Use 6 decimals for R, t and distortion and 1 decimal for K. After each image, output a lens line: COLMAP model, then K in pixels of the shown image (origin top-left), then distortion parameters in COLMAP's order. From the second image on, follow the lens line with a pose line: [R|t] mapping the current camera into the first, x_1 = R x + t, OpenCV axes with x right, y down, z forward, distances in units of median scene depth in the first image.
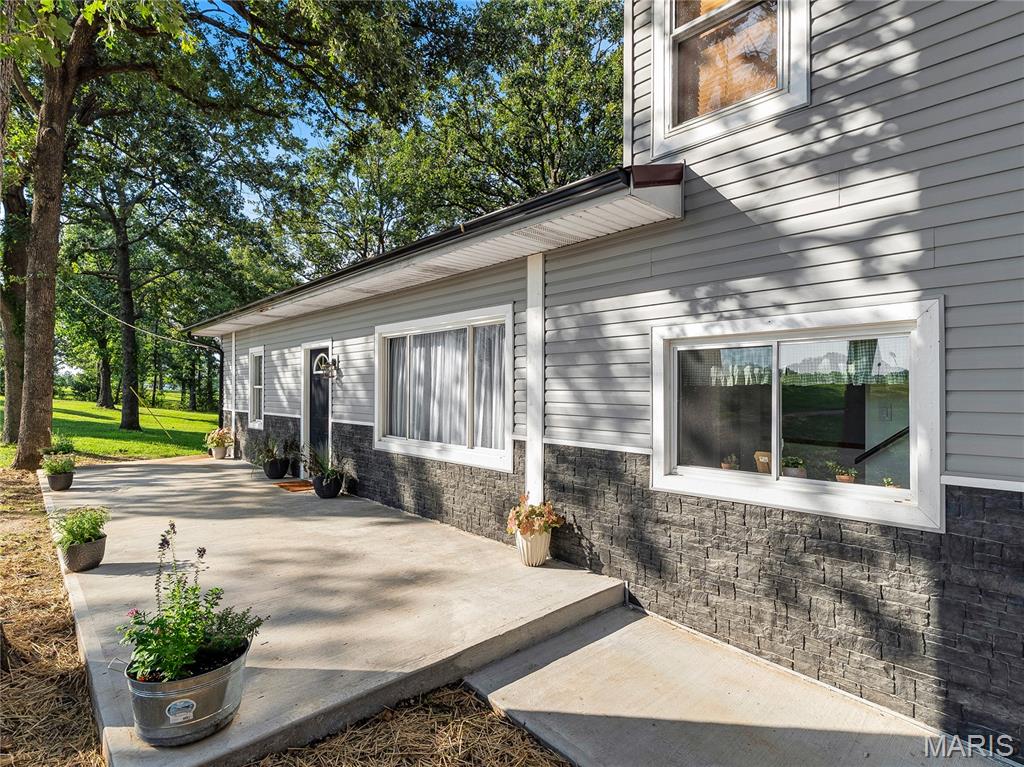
lens RADIAL K [[515.3, 0, 510.4], [0, 515.3, 387.7], [0, 0, 1]] dist [0.000423, 0.000050]
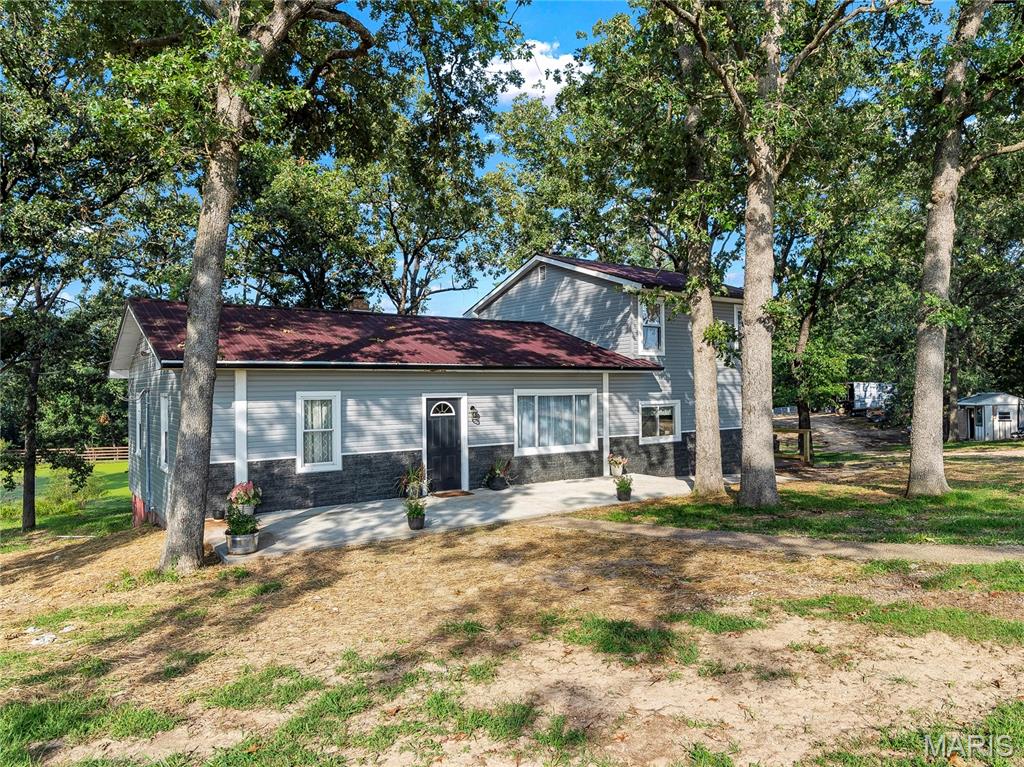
lens RADIAL K [[628.1, 0, 511.5], [0, 628.1, 383.2], [0, 0, 1]] dist [0.000155, 0.000028]
pose [[0.175559, -0.000366, 0.984469, -3.019322], [-0.002475, 0.999997, 0.000813, -0.175769], [-0.984466, -0.002579, 0.175557, 0.756686]]
